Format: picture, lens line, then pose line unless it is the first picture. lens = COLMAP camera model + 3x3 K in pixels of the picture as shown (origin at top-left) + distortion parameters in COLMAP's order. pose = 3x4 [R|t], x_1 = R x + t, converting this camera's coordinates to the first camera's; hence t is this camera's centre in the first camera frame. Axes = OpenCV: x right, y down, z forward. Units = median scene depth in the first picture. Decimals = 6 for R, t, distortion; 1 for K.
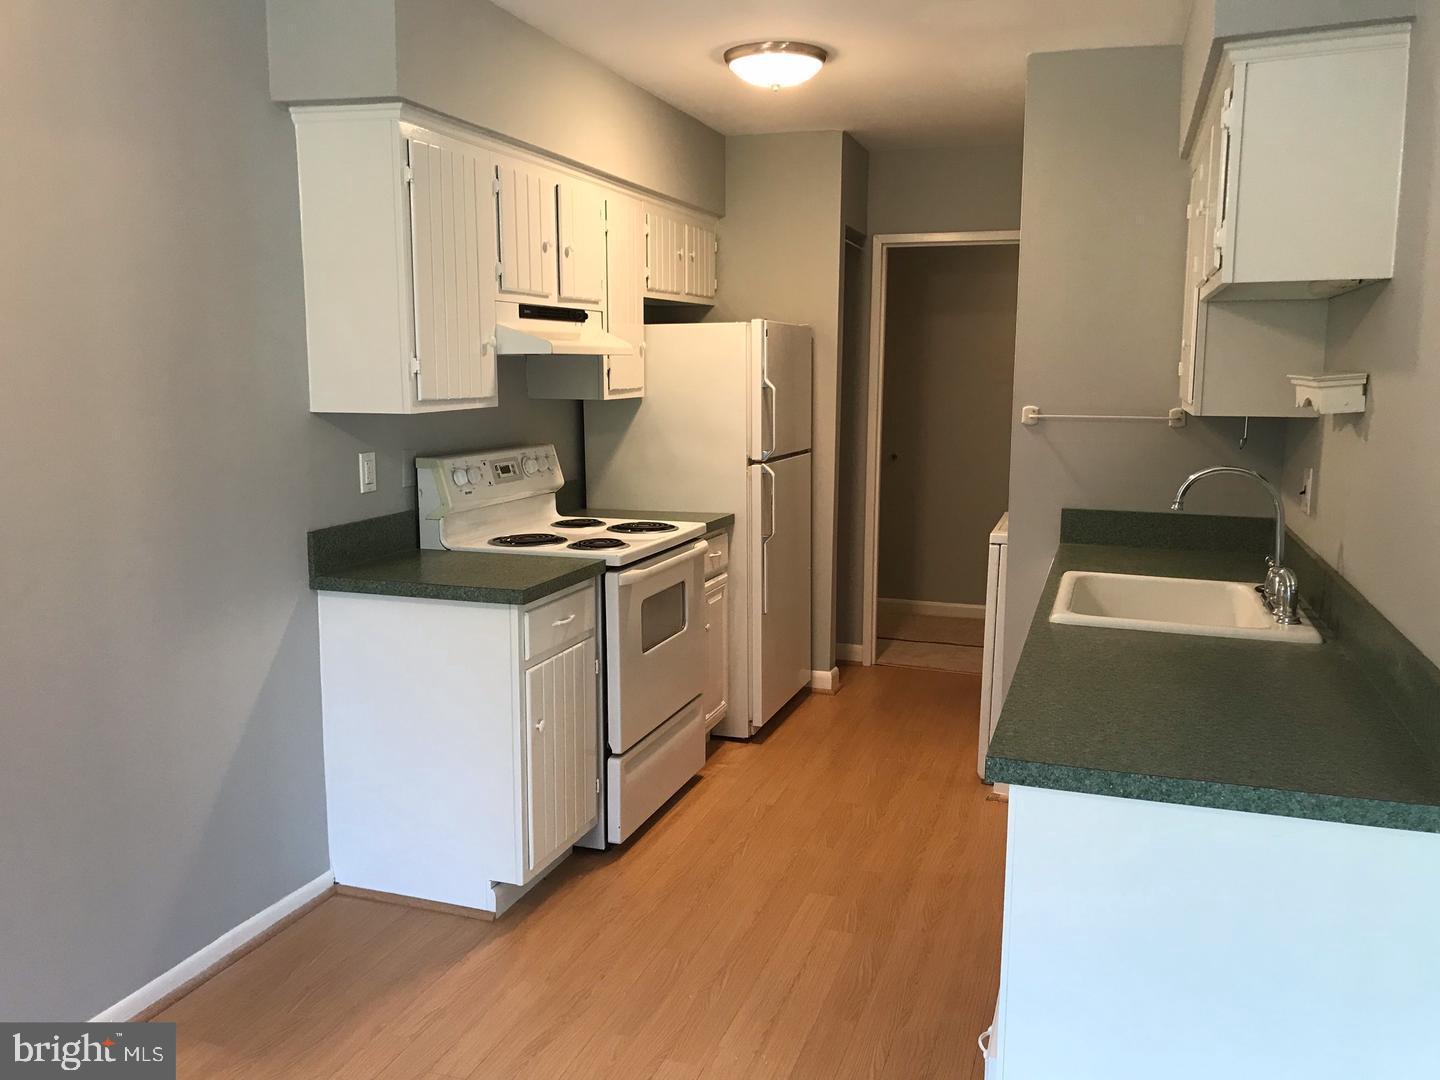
lens RADIAL K [[1202.2, 0, 721.7], [0, 1202.2, 539.9], [0, 0, 1]] dist [0.047654, -0.049436]
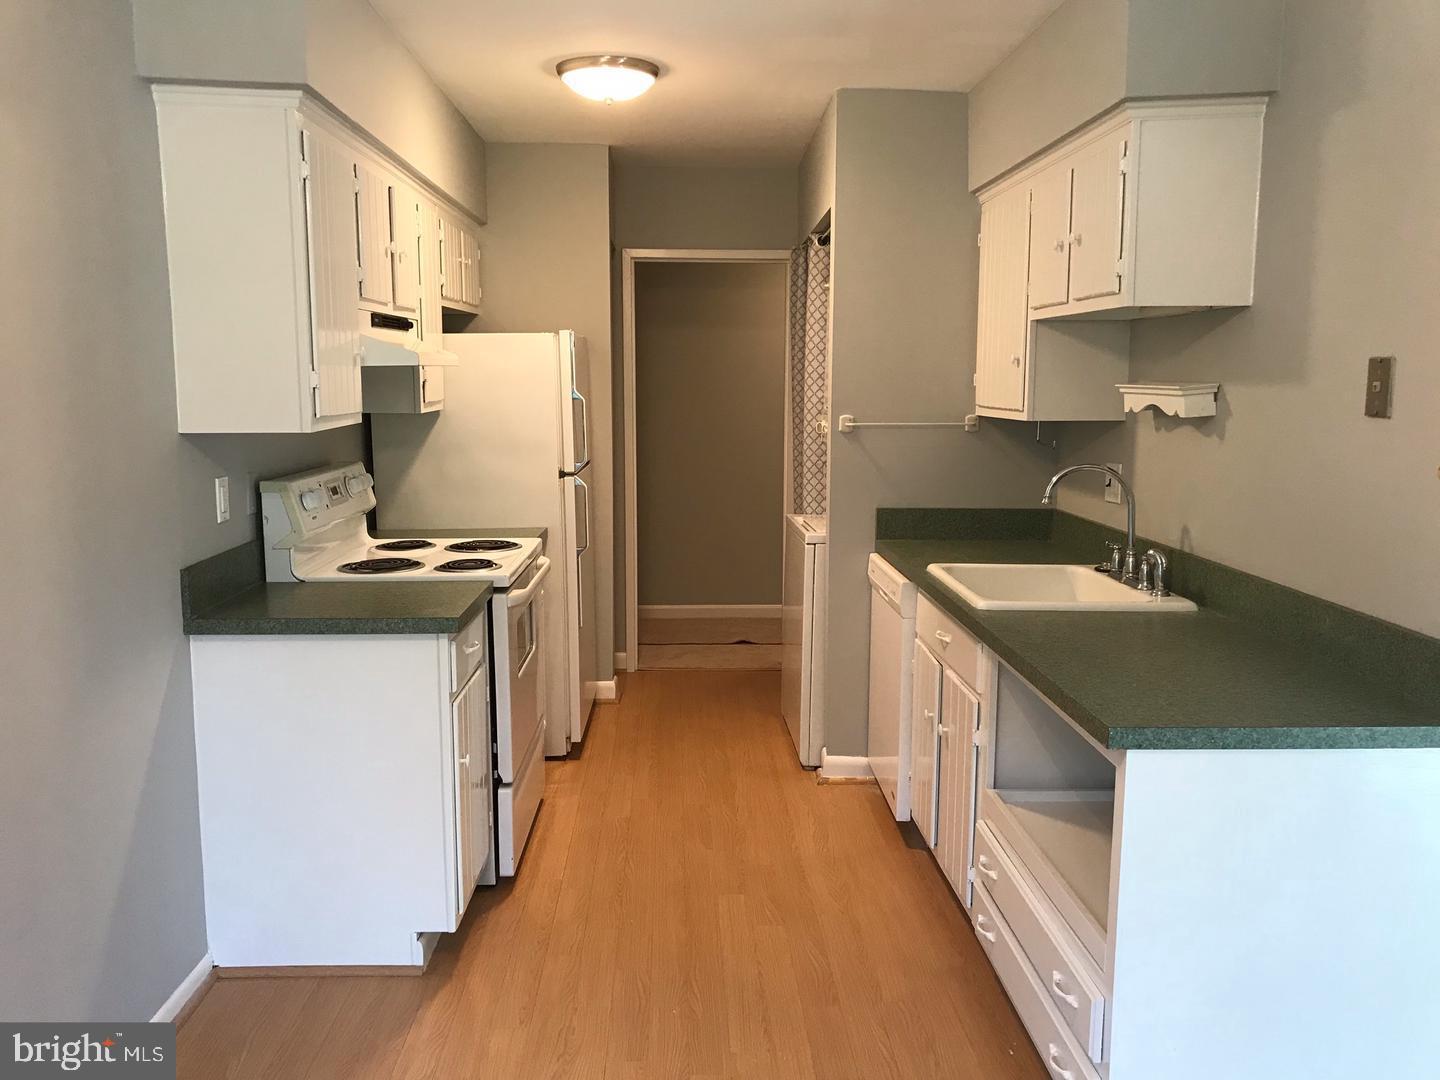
lens RADIAL K [[1202.2, 0, 723.8], [0, 1202.2, 535.5], [0, 0, 1]] dist [0.047654, -0.049436]
pose [[0.935037, -0.049647, 0.351056, -0.251090], [0.053519, 0.998566, -0.001328, -0.007976], [-0.350486, 0.020030, 0.936354, 0.036221]]
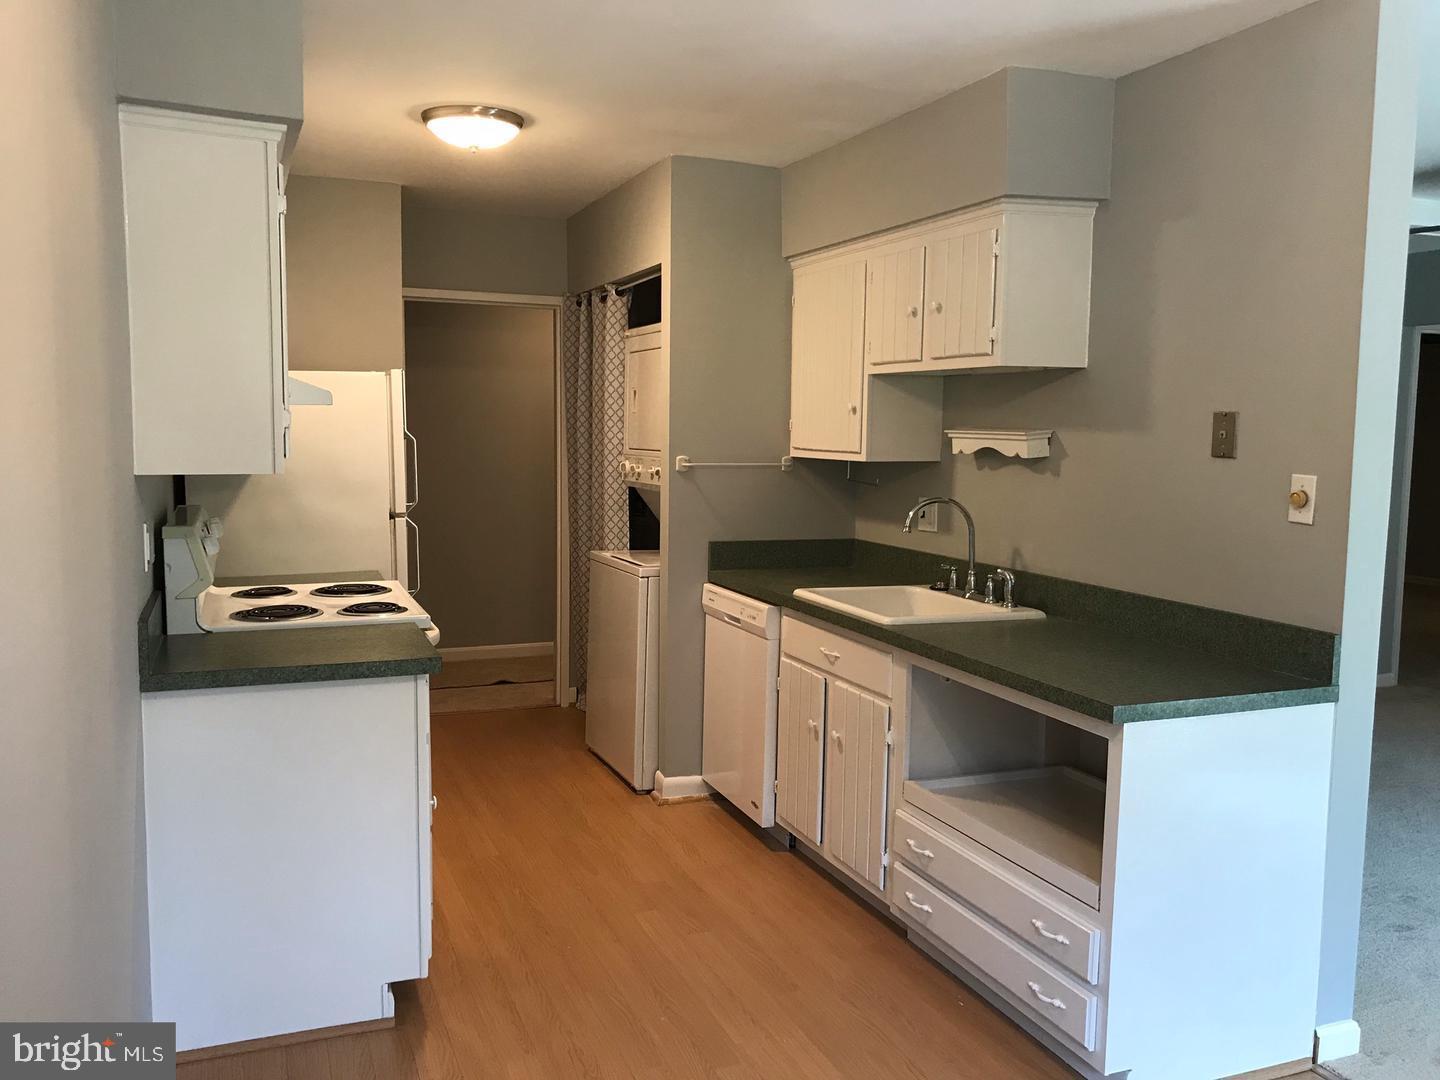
lens RADIAL K [[1202.2, 0, 725.5], [0, 1202.2, 537.4], [0, 0, 1]] dist [0.047654, -0.049436]
pose [[0.756556, -0.057860, 0.651364, -0.510382], [0.084301, 0.996396, -0.009407, -0.019647], [-0.648472, 0.062027, 0.758707, 0.111173]]
